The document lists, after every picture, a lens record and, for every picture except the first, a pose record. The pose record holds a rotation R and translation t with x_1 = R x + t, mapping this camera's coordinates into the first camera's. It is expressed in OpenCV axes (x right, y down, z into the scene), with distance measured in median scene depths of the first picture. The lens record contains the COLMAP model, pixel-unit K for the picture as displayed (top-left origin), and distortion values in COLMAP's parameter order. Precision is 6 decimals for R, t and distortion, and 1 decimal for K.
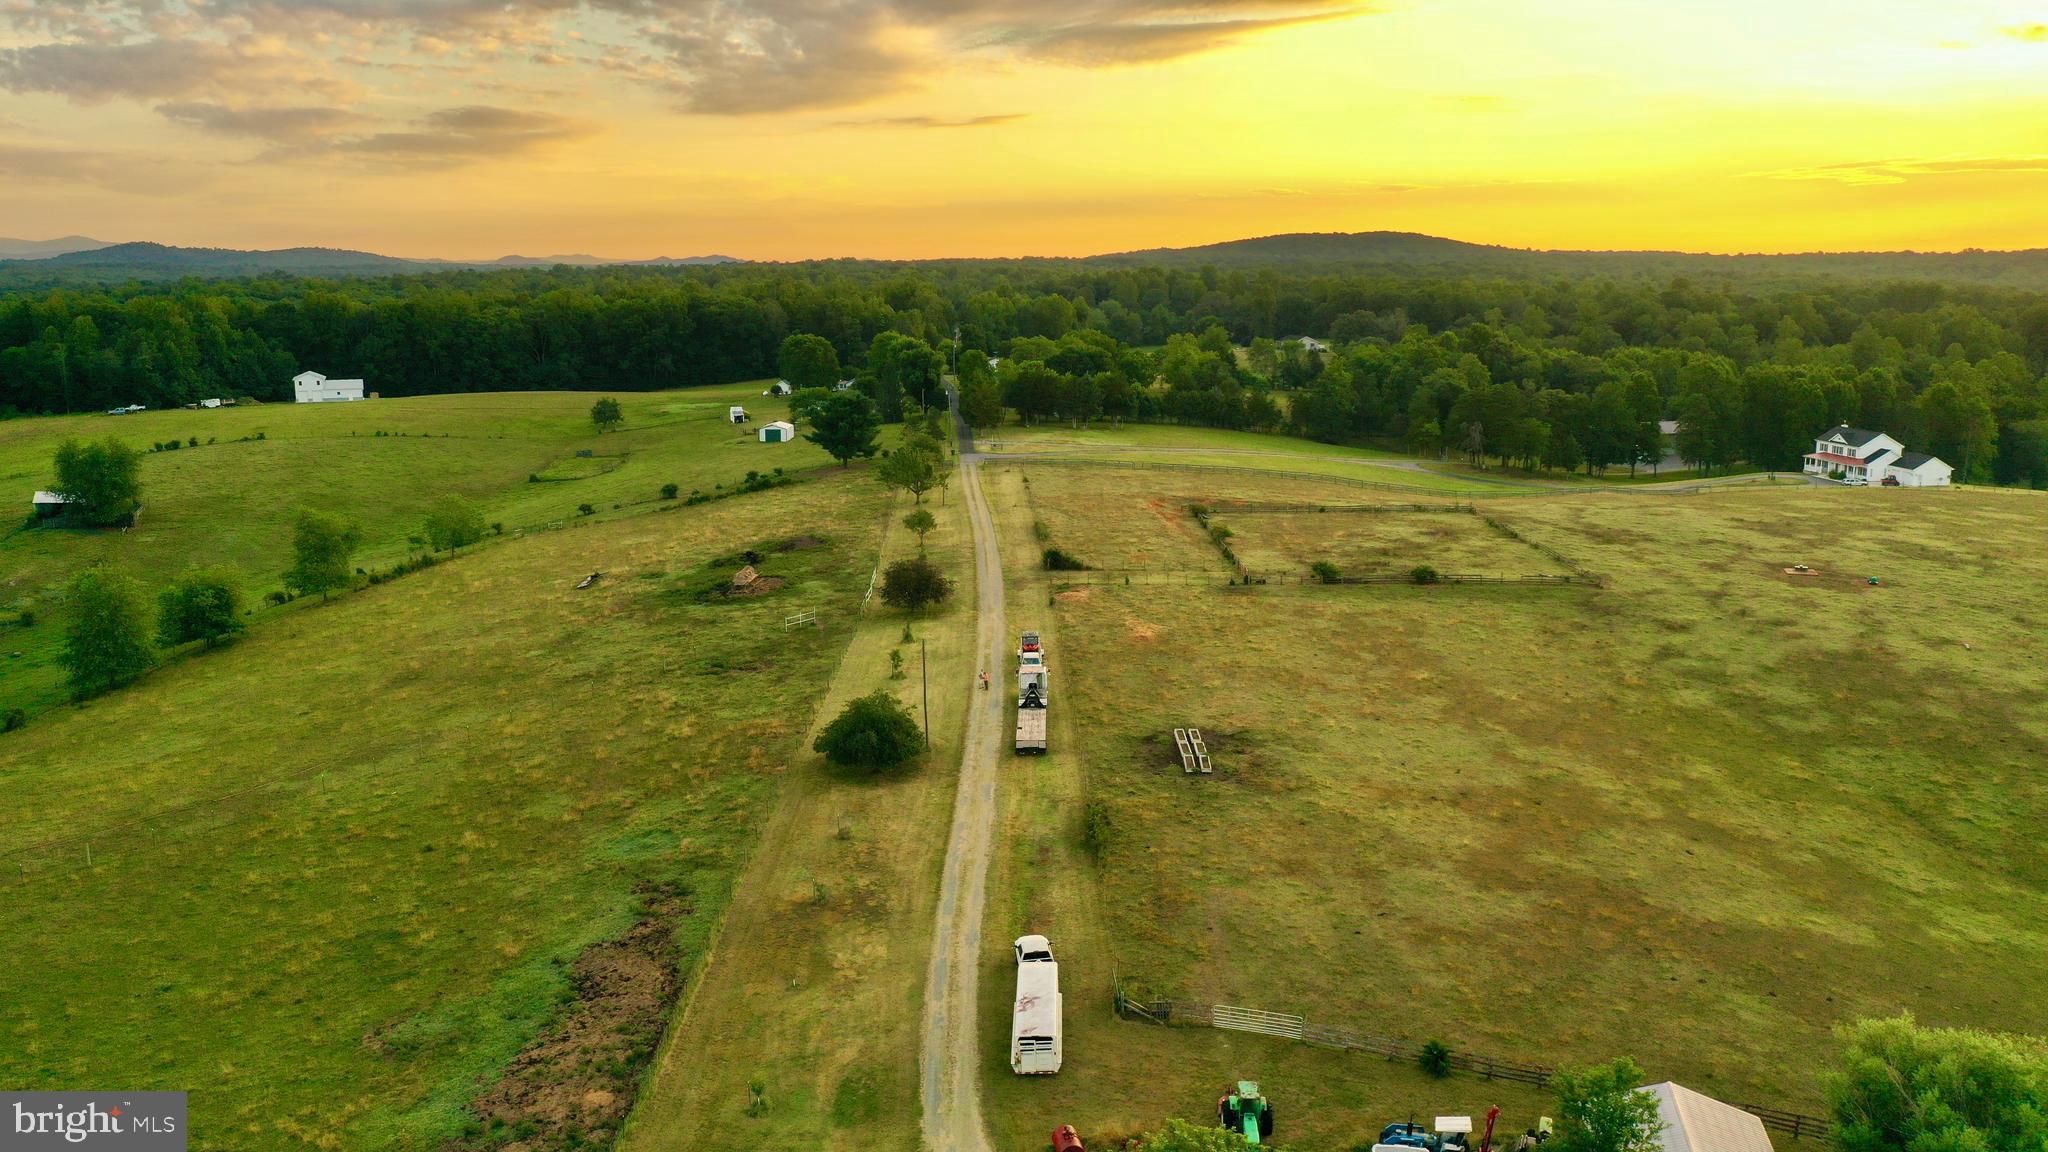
lens RADIAL K [[1609.3, 0, 1030.0], [0, 1609.3, 563.9], [0, 0, 1]] dist [-0.004522, 0.004681]
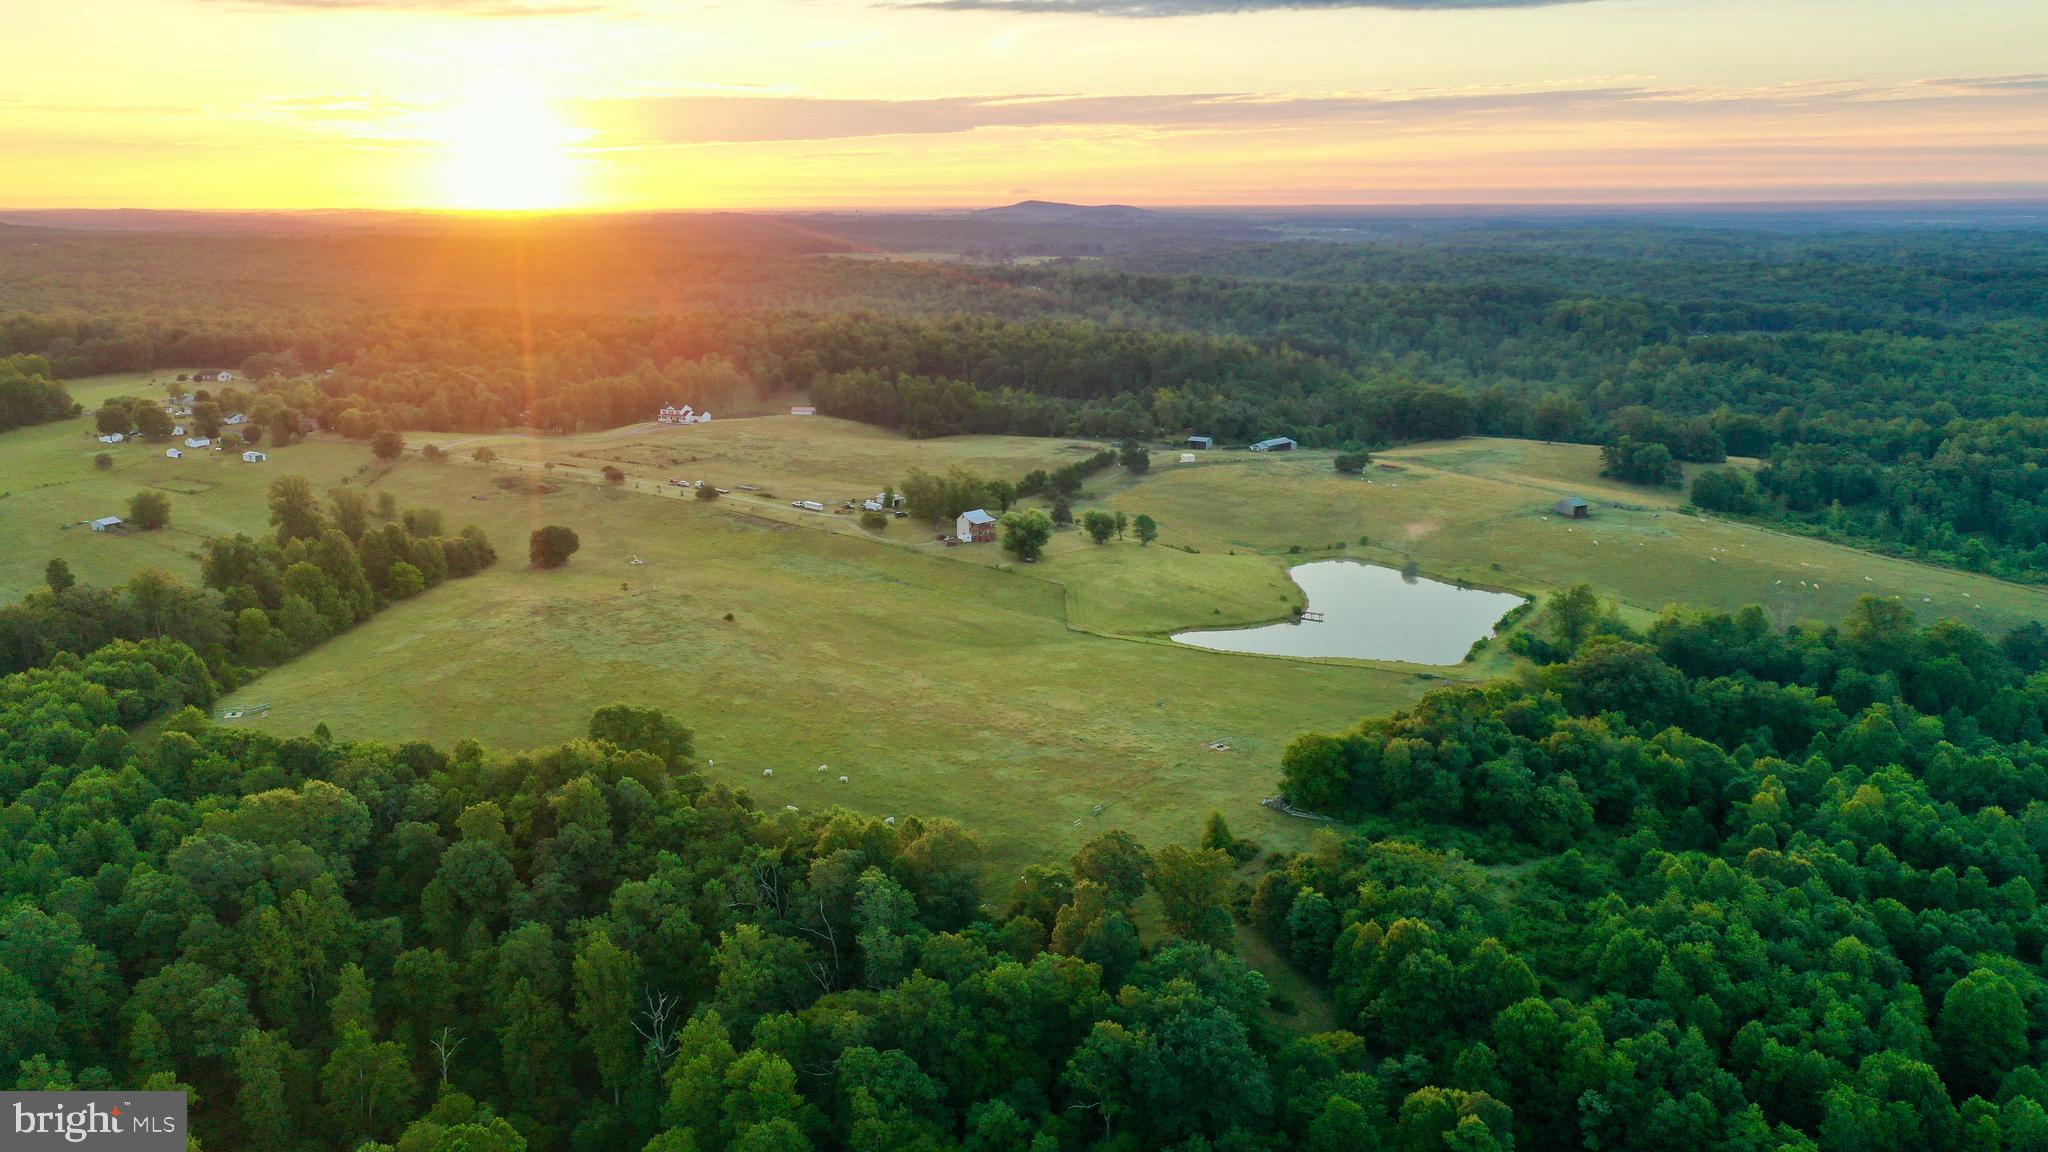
lens RADIAL K [[1609.3, 0, 1032.6], [0, 1609.3, 574.2], [0, 0, 1]] dist [-0.004522, 0.004681]
pose [[0.538582, -0.183351, 0.822382, -1.241023], [0.151514, 0.981201, 0.119532, -0.028157], [-0.828838, 0.060225, 0.556237, -0.863799]]
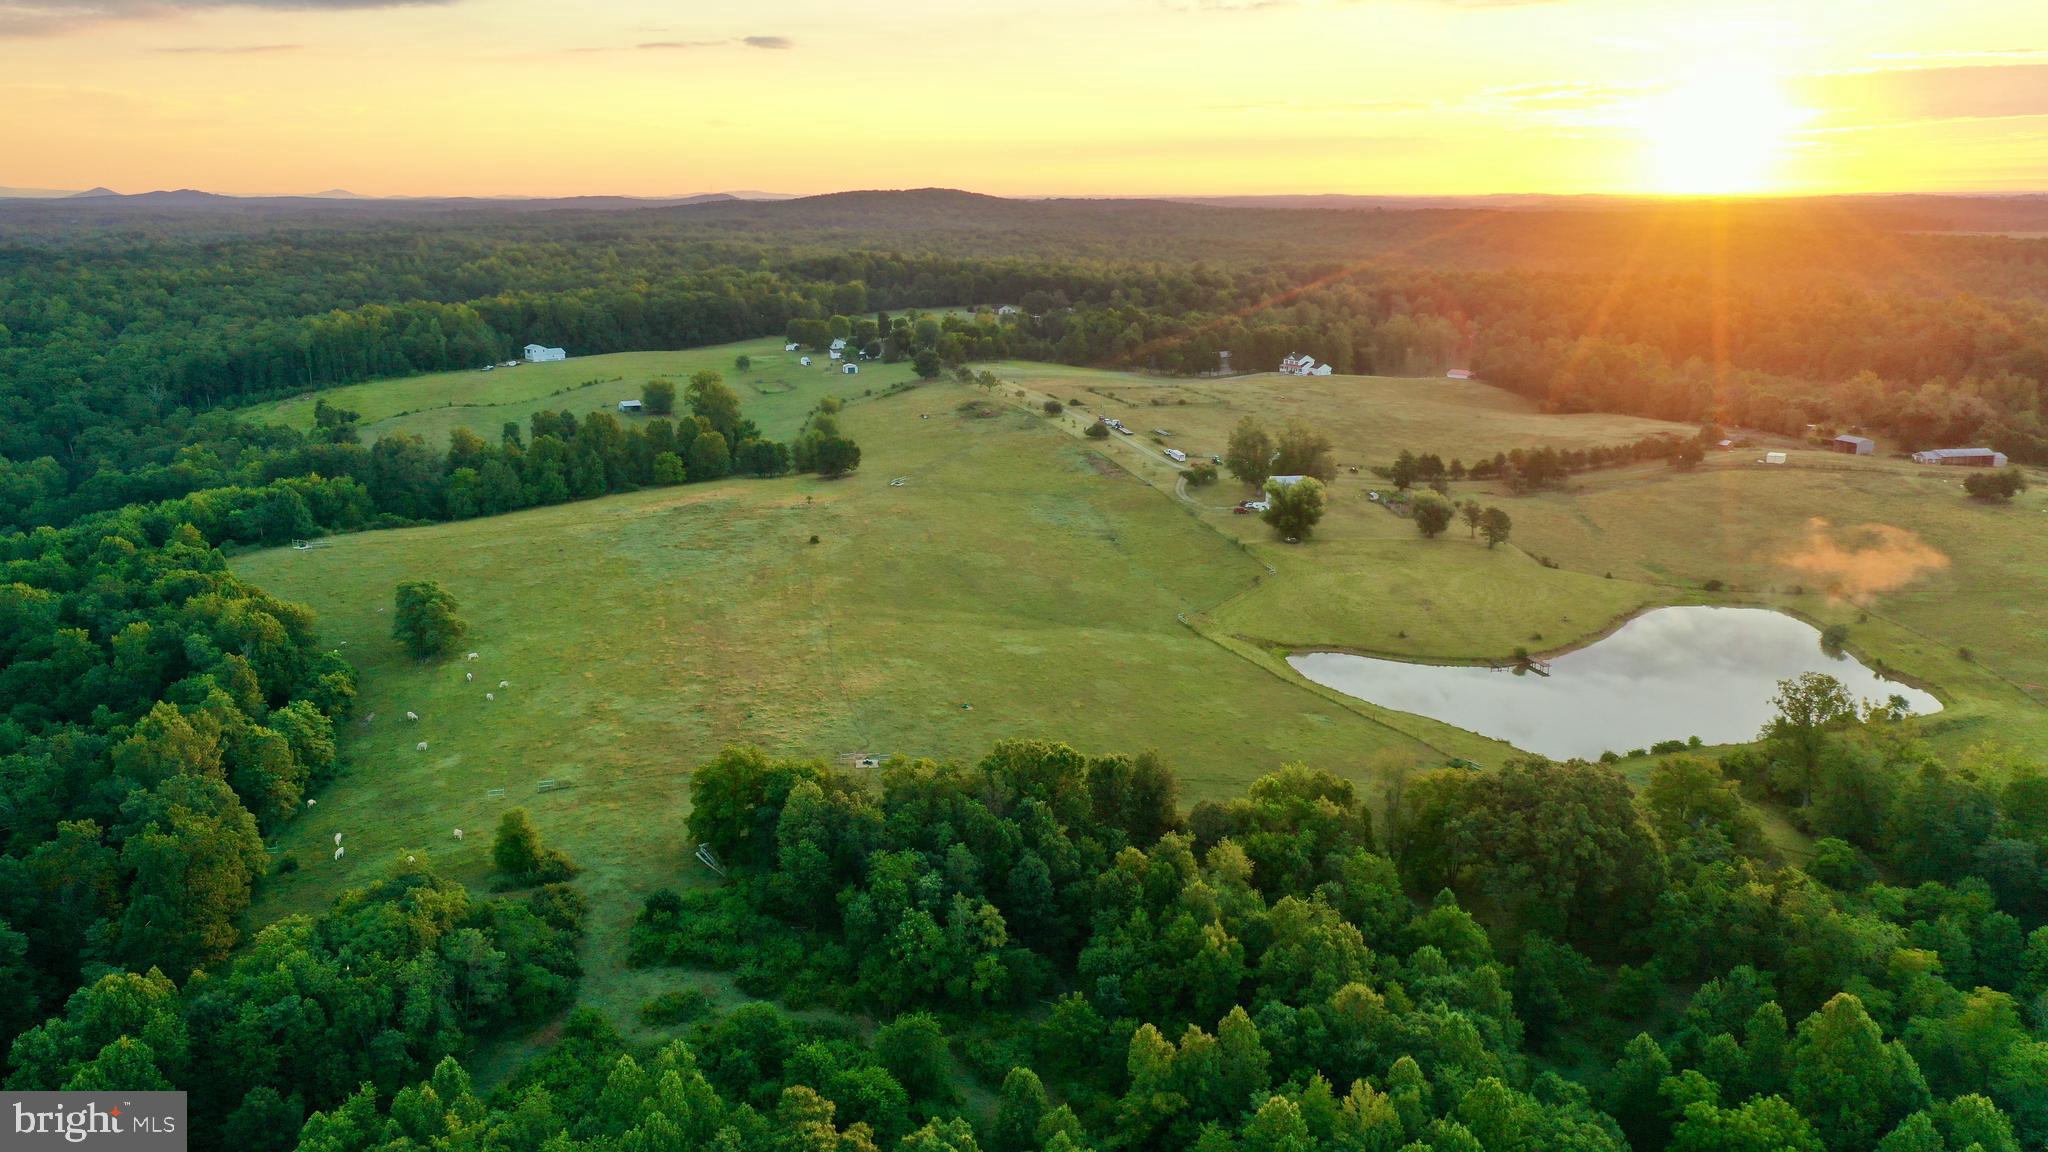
lens RADIAL K [[1609.3, 0, 1017.2], [0, 1609.3, 577.7], [0, 0, 1]] dist [-0.004522, 0.004681]
pose [[0.956165, -0.067023, 0.285054, -0.552528], [0.053072, 0.996997, 0.056397, 0.085458], [-0.287978, -0.038797, 0.956851, -1.106530]]
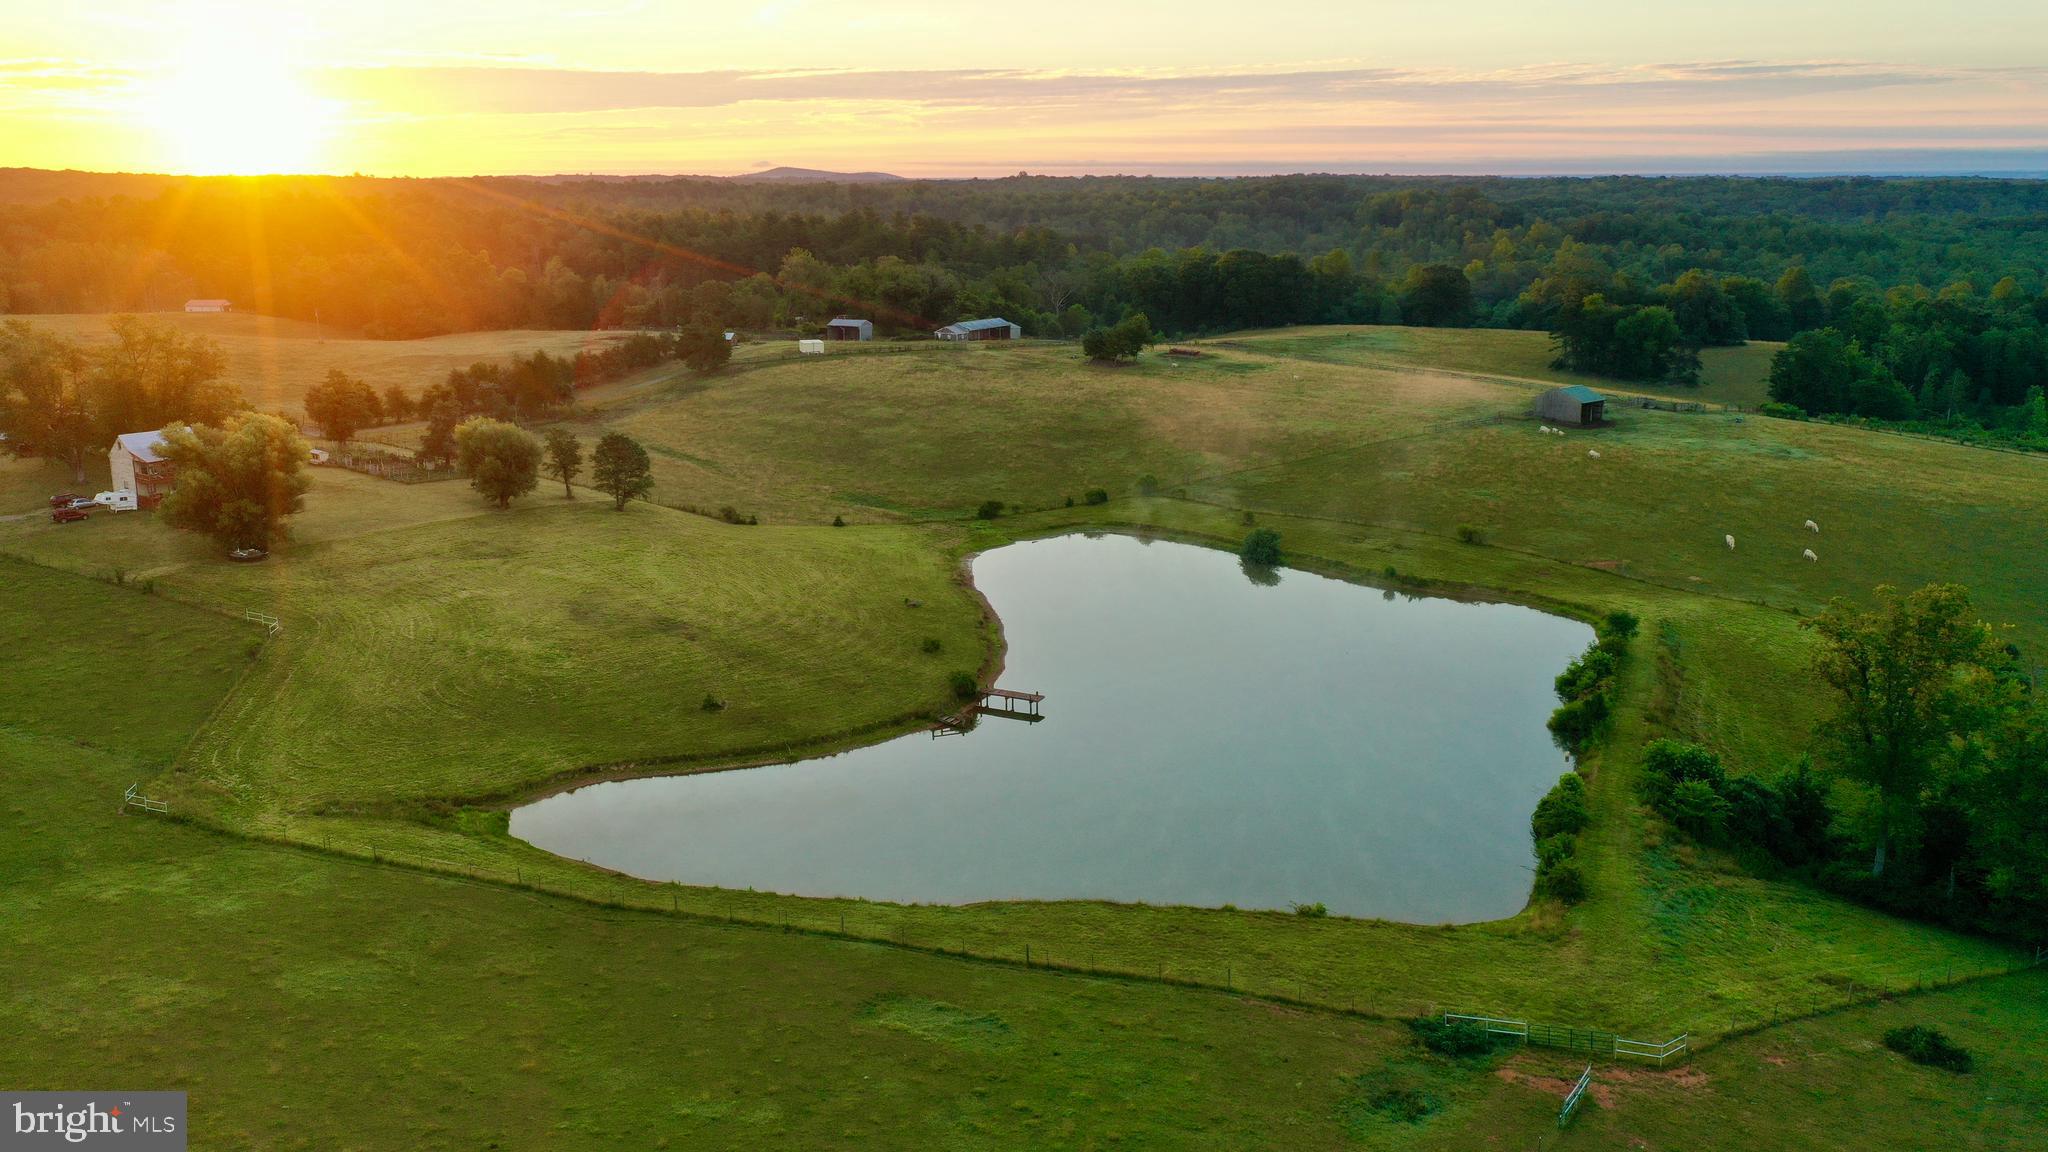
lens RADIAL K [[1609.3, 0, 1027.5], [0, 1609.3, 569.9], [0, 0, 1]] dist [-0.004522, 0.004681]
pose [[0.419004, -0.207996, 0.883840, -0.390003], [0.163793, 0.974755, 0.151741, 0.101229], [-0.893089, 0.081187, 0.442495, -0.509135]]
